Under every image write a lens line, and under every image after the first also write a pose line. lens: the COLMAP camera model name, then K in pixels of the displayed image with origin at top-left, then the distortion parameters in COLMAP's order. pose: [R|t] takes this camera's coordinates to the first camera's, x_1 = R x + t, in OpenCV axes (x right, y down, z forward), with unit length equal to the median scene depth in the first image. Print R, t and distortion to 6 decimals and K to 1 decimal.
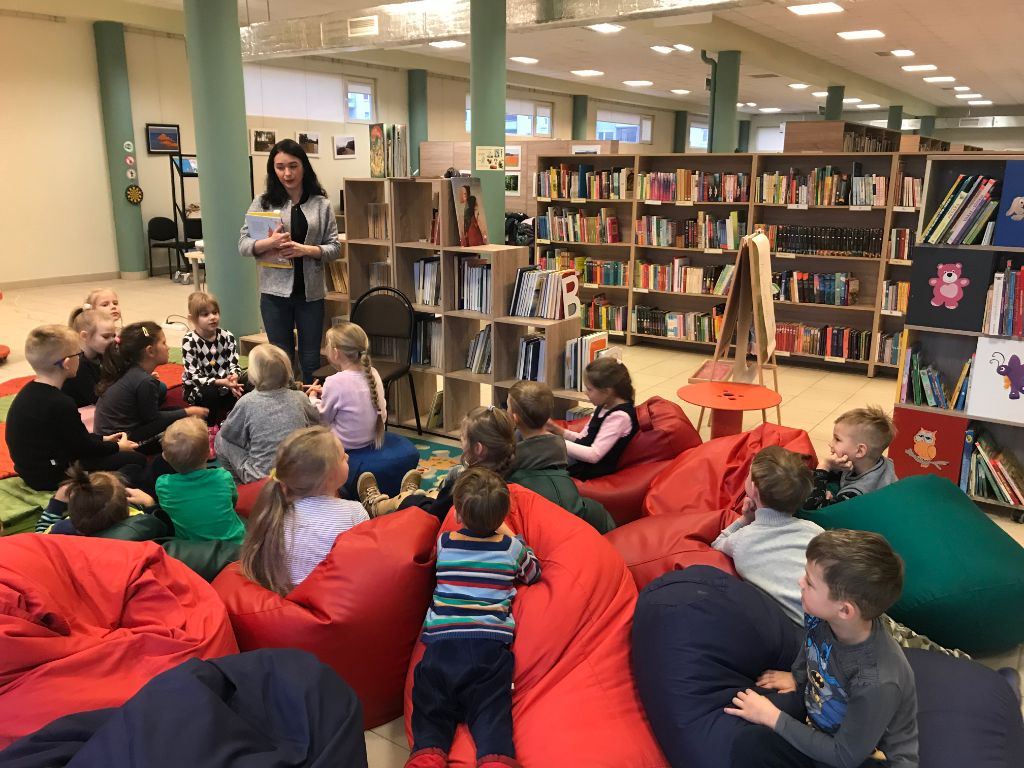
lens RADIAL K [[831.2, 0, 517.8], [0, 831.2, 386.5], [0, 0, 1]] dist [0.041182, -0.061486]
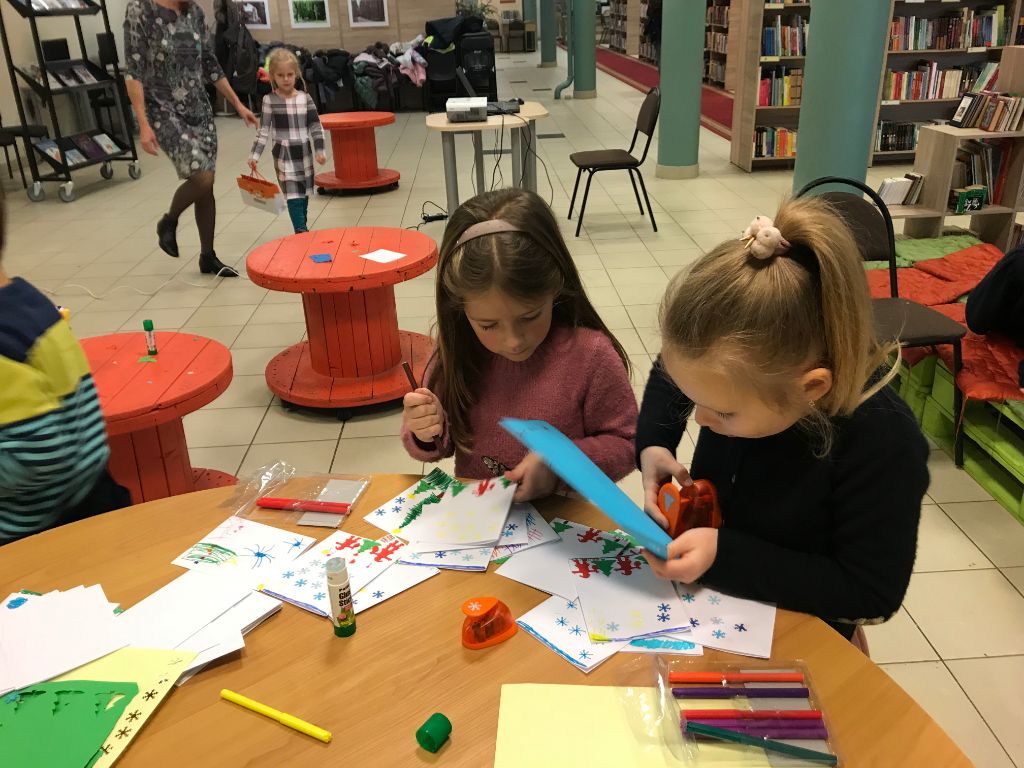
lens RADIAL K [[831.2, 0, 509.1], [0, 831.2, 382.5], [0, 0, 1]] dist [0.041182, -0.061486]
pose [[0.798495, -0.285900, 0.529781, -0.500930], [0.191205, 0.954908, 0.227135, -0.072009], [-0.570830, -0.080070, 0.817155, 0.297583]]
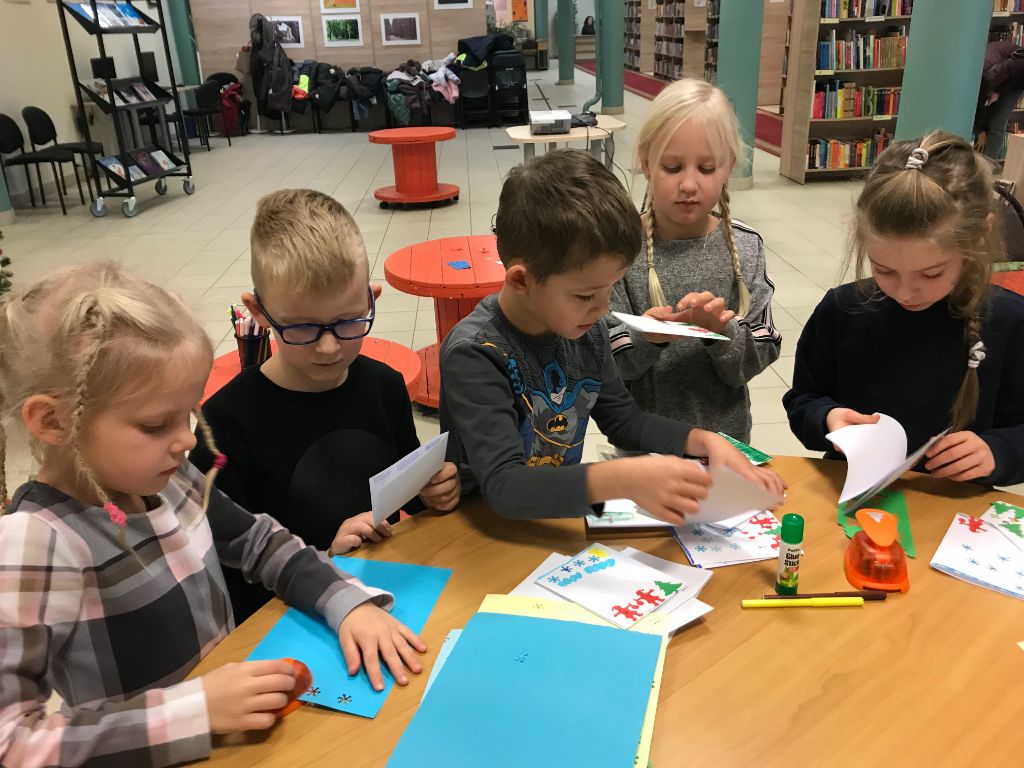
lens RADIAL K [[831.2, 0, 512.8], [0, 831.2, 381.8], [0, 0, 1]] dist [0.041182, -0.061486]
pose [[0.792462, -0.280781, 0.541448, -0.540036], [0.196940, 0.957979, 0.208543, -0.077464], [-0.577251, -0.058629, 0.814459, 0.320516]]
